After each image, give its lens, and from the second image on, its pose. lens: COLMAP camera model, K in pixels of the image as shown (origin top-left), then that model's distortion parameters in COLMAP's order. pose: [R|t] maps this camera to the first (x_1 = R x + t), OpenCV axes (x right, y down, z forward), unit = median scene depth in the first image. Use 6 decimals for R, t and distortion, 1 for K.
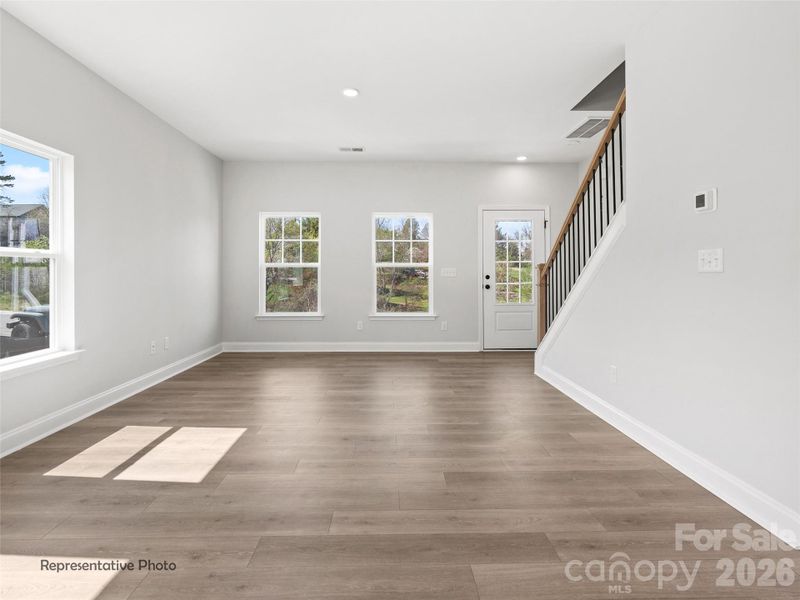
lens RADIAL K [[423.5, 0, 401.3], [0, 423.5, 267.3], [0, 0, 1]] dist [-0.002579, -0.000296]
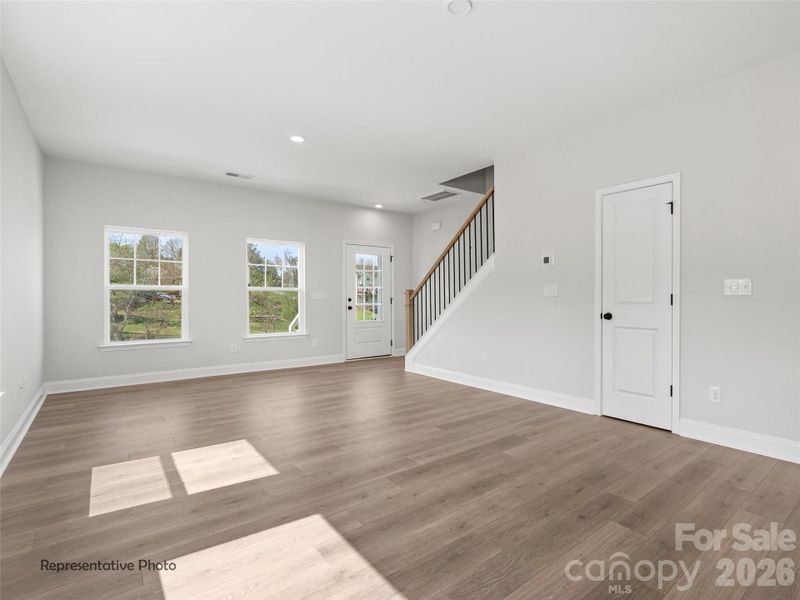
lens RADIAL K [[402.1, 0, 435.7], [0, 402.1, 299.4], [0, 0, 1]] dist [-0.004179, -0.000180]
pose [[0.786639, -0.003565, 0.617403, -0.313391], [-0.009044, 0.999809, 0.017297, -0.000679], [-0.617347, -0.019190, 0.786457, -0.055227]]
